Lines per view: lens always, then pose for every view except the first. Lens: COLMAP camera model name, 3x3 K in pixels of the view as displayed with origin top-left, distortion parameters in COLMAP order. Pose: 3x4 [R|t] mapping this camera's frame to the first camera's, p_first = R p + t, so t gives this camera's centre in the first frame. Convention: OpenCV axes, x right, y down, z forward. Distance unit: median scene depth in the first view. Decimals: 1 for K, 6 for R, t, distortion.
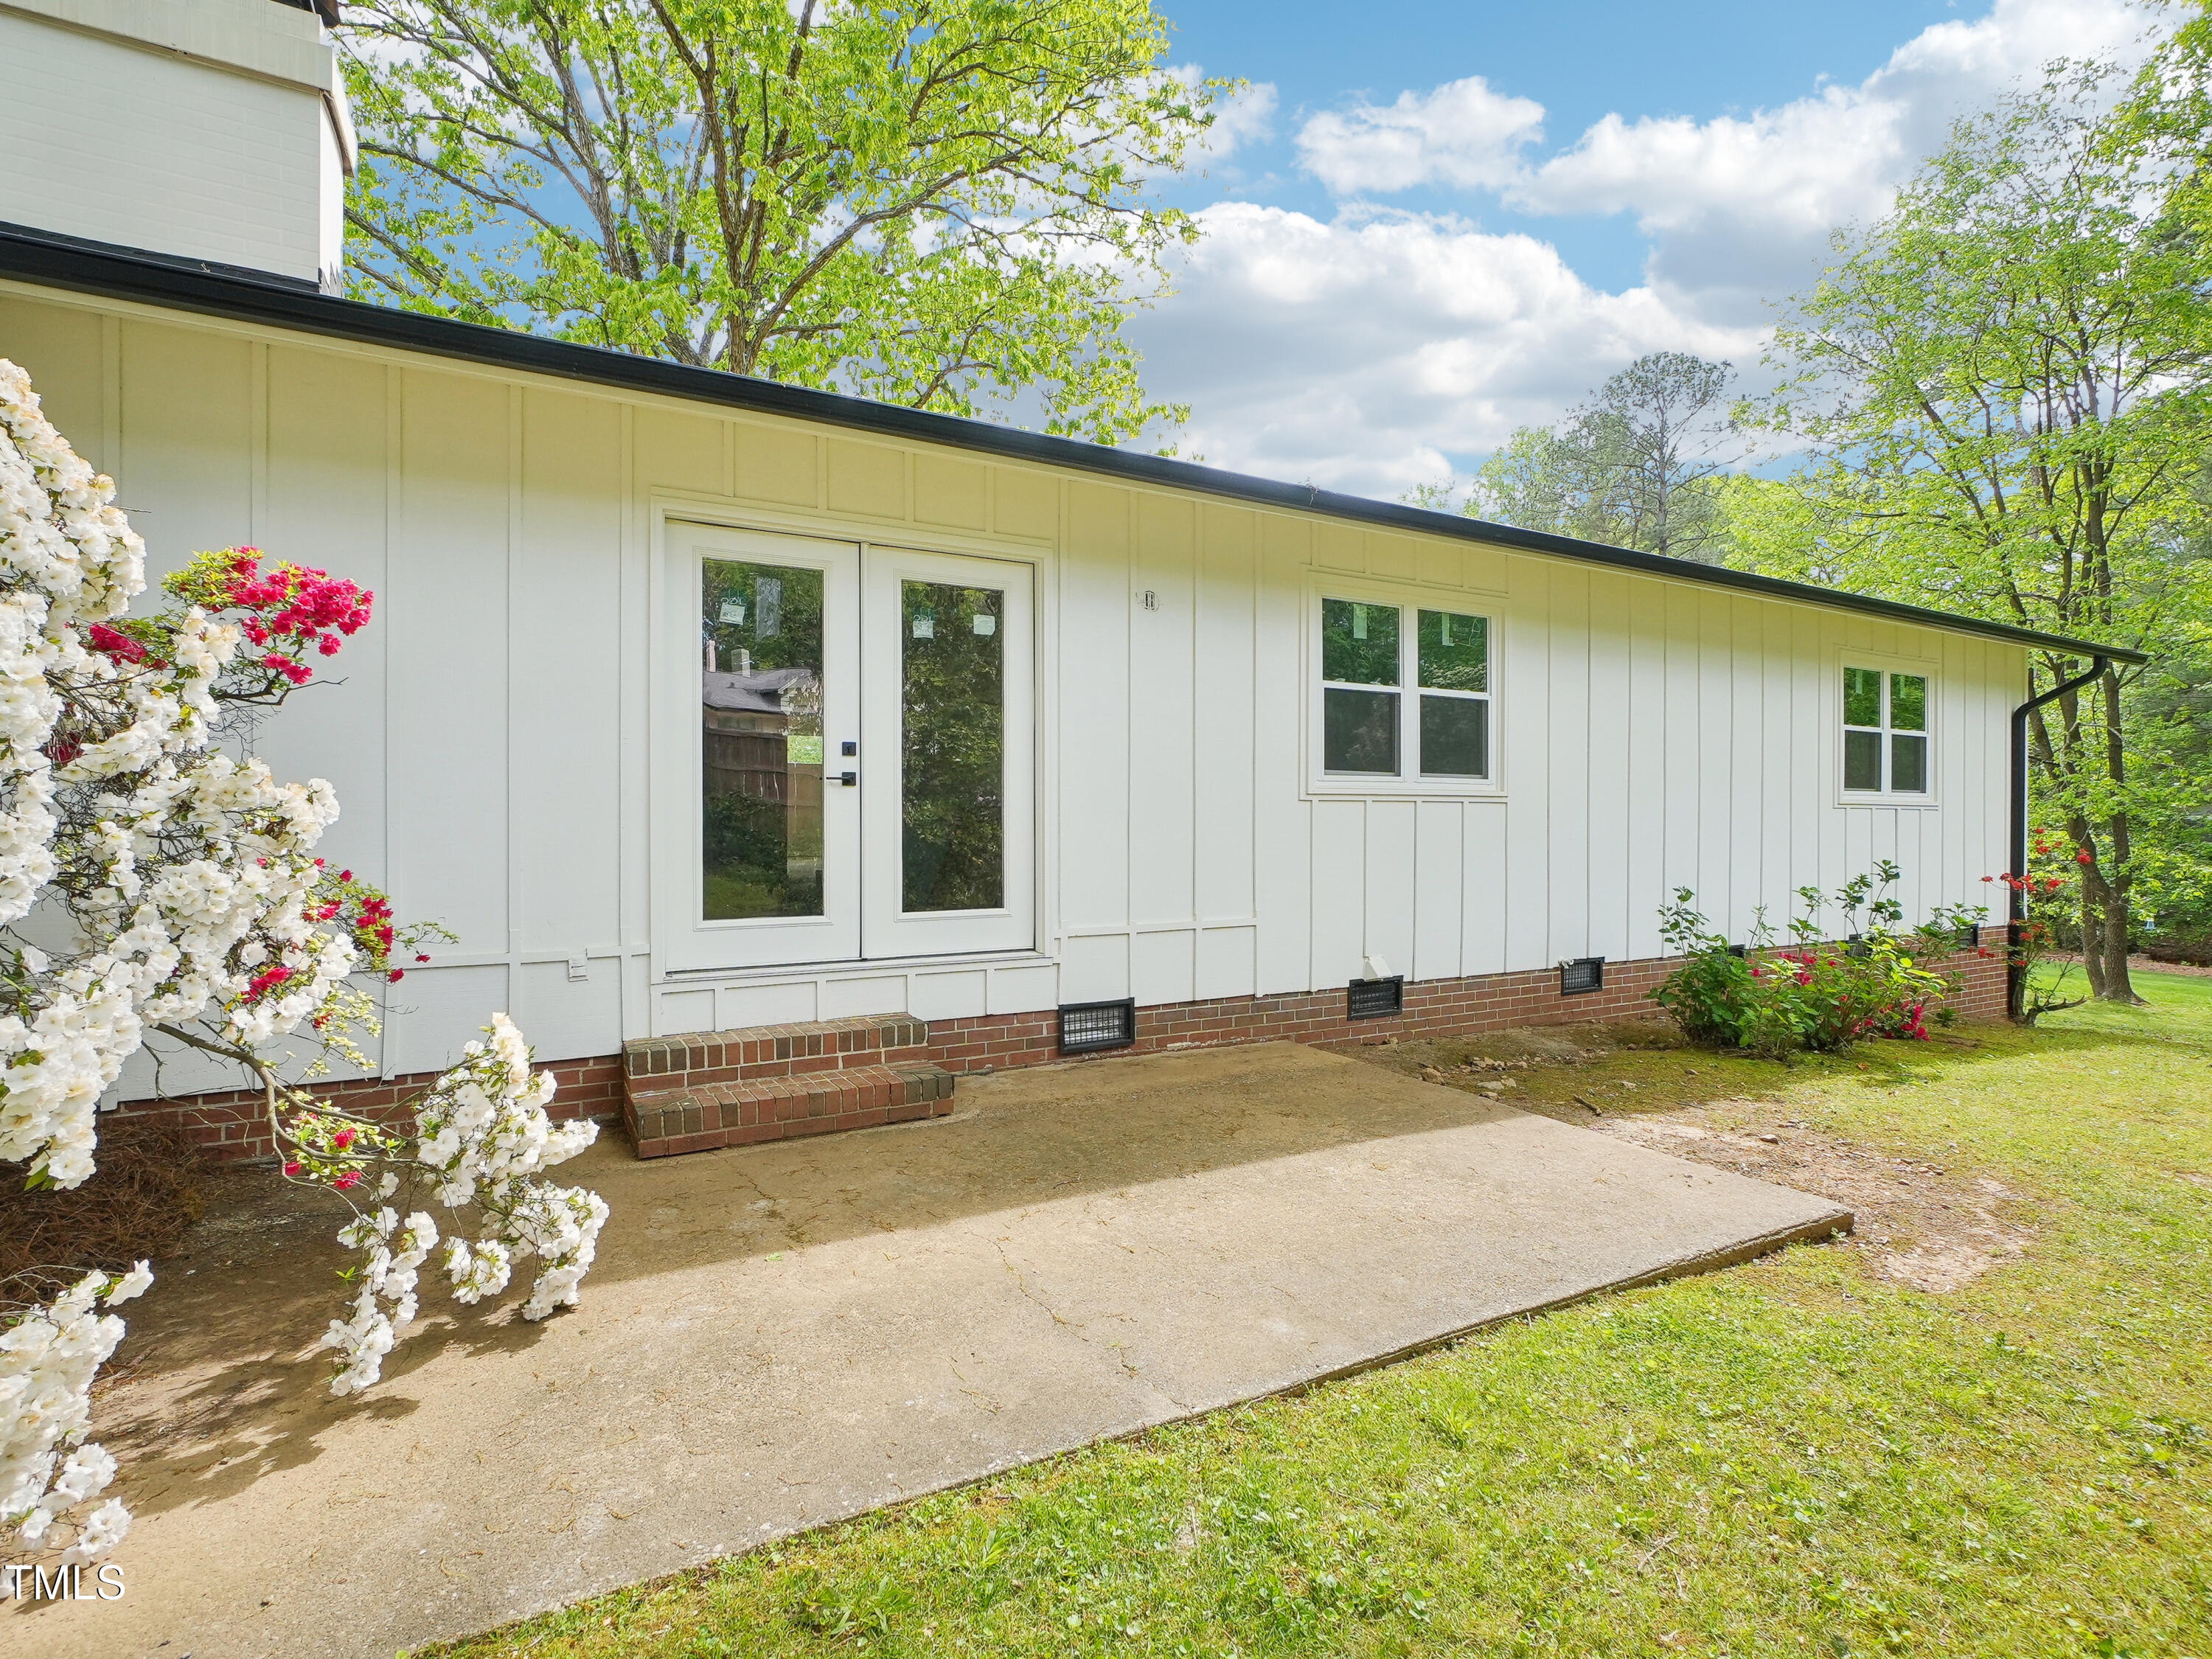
lens RADIAL K [[1079.5, 0, 1106.0], [0, 1079.5, 829.5], [0, 0, 1]] dist [-0.008157, 0.000202]
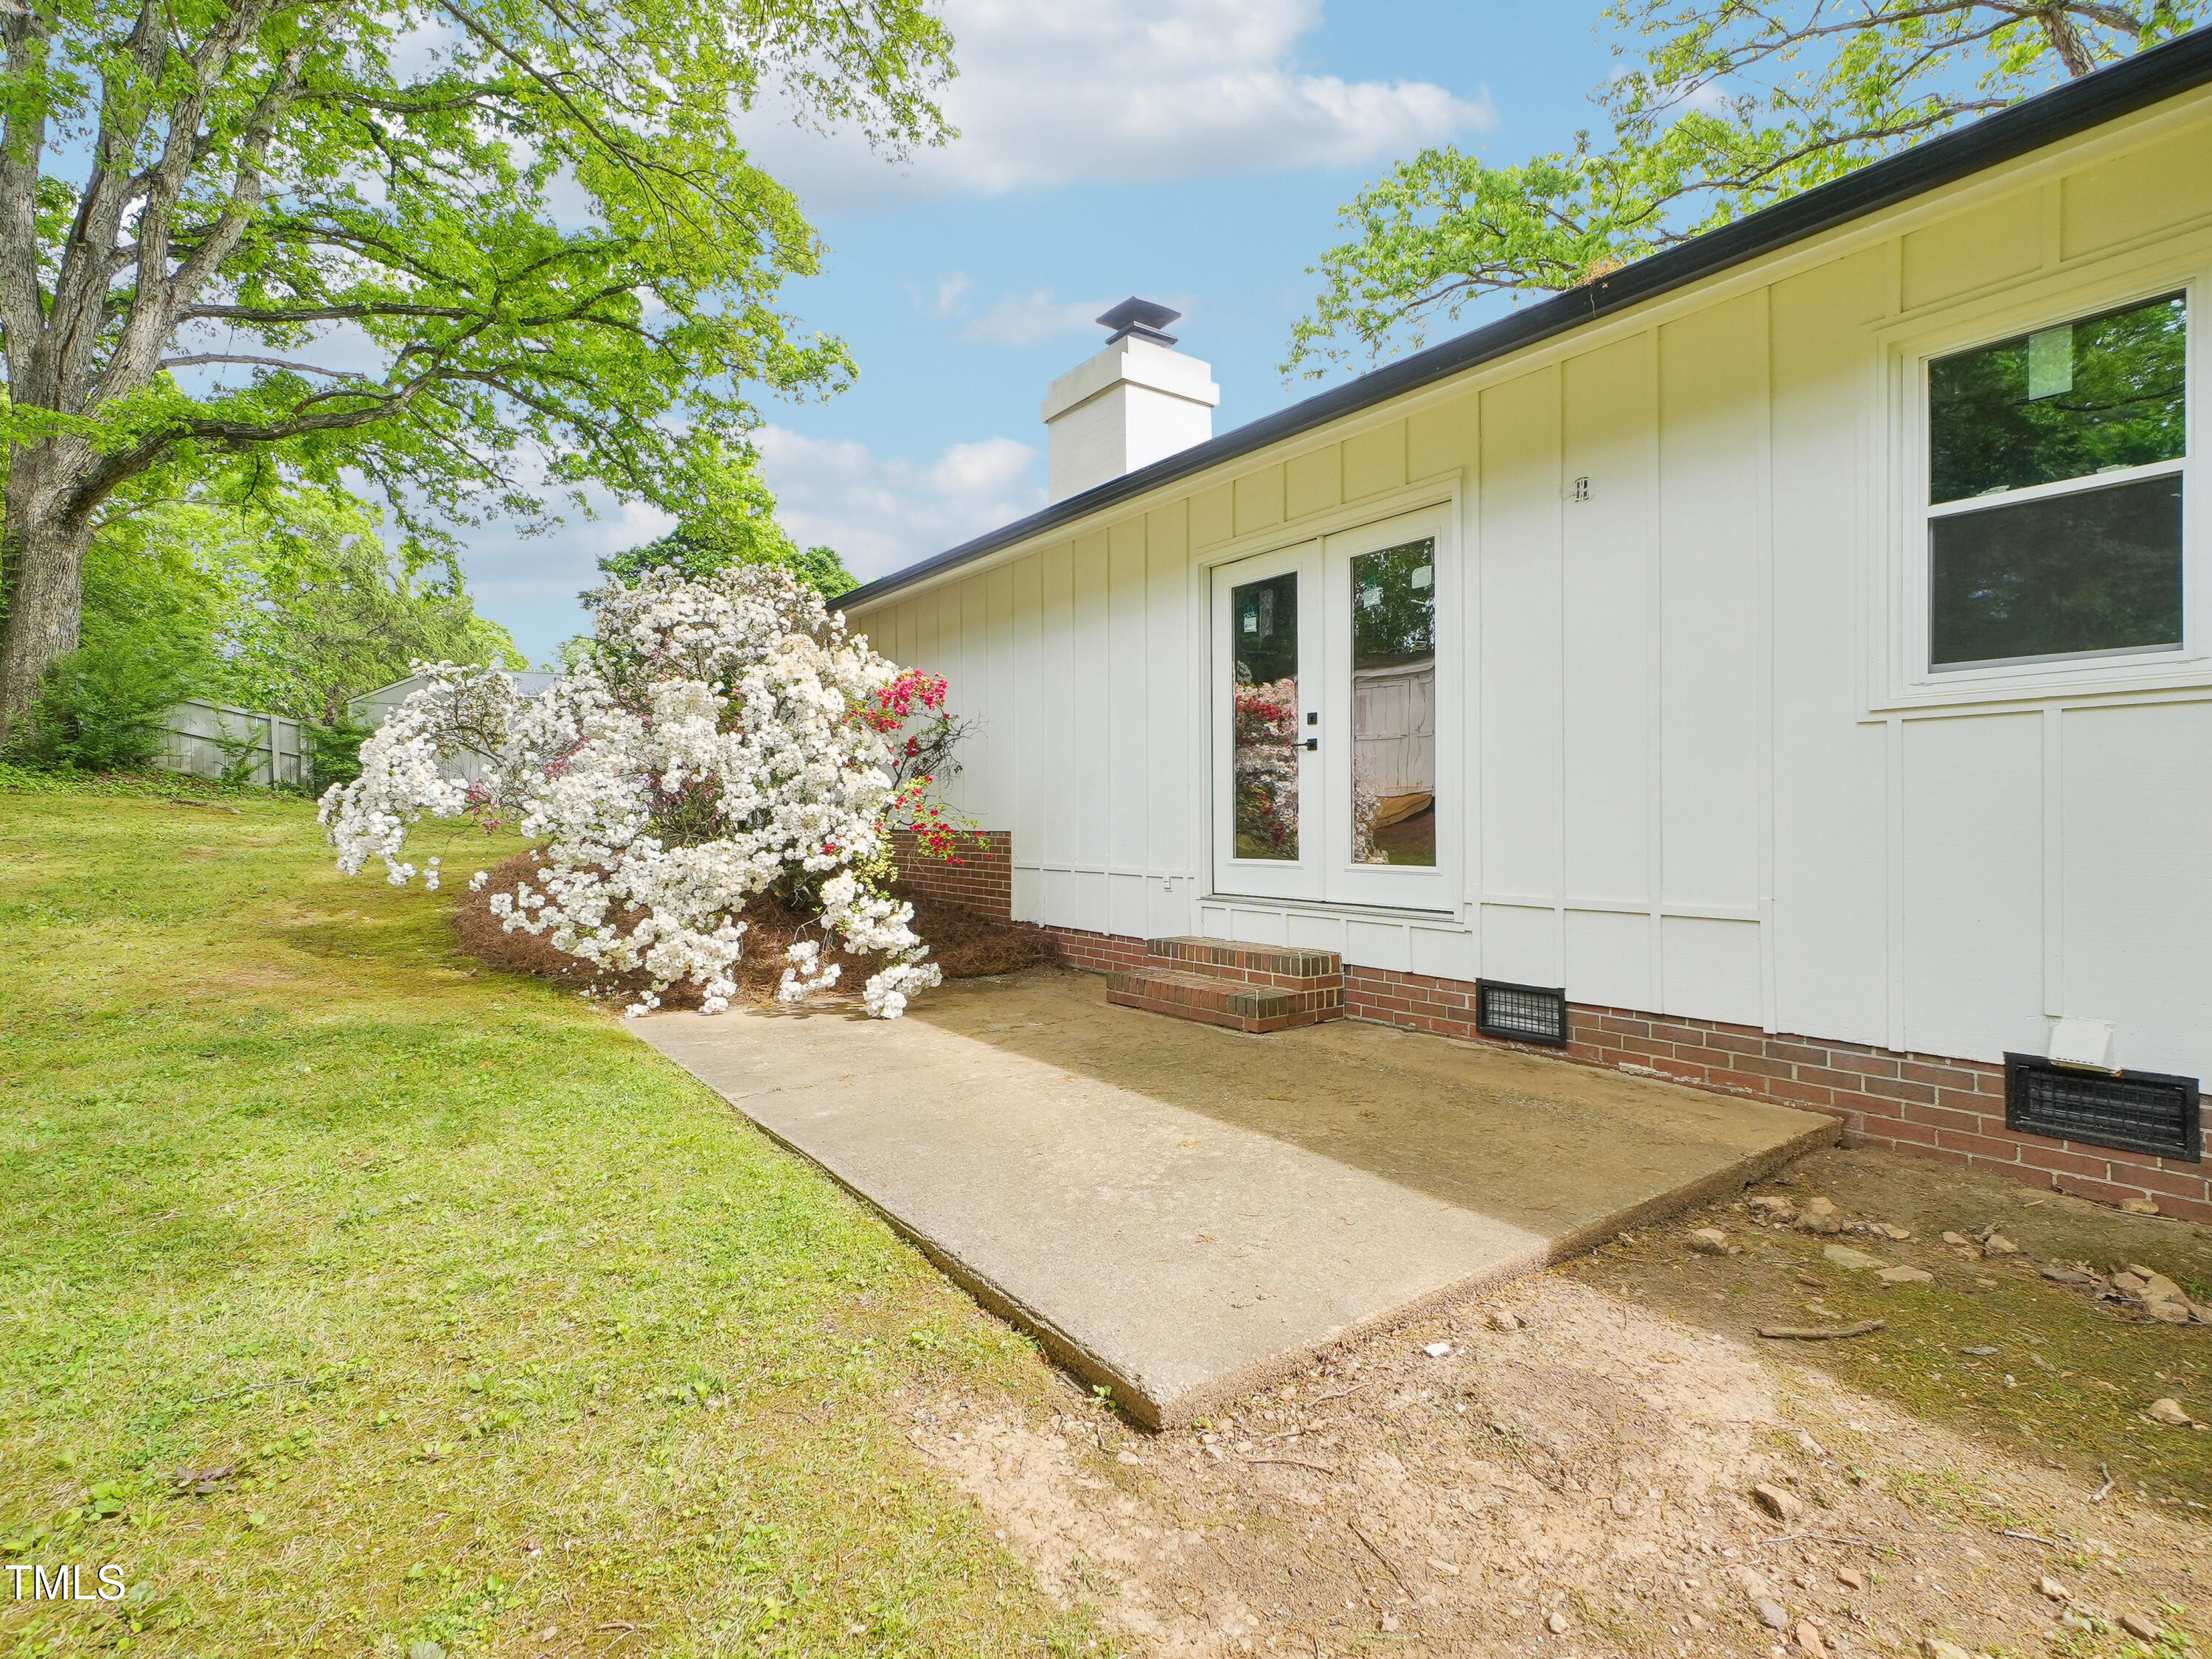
lens RADIAL K [[1079.5, 0, 1106.0], [0, 1079.5, 829.5], [0, 0, 1]] dist [-0.008157, 0.000202]
pose [[0.131608, 0.013448, -0.991211, 0.862643], [0.001196, 0.999905, 0.013725, 0.027650], [0.991301, -0.002992, 0.131580, 0.615000]]
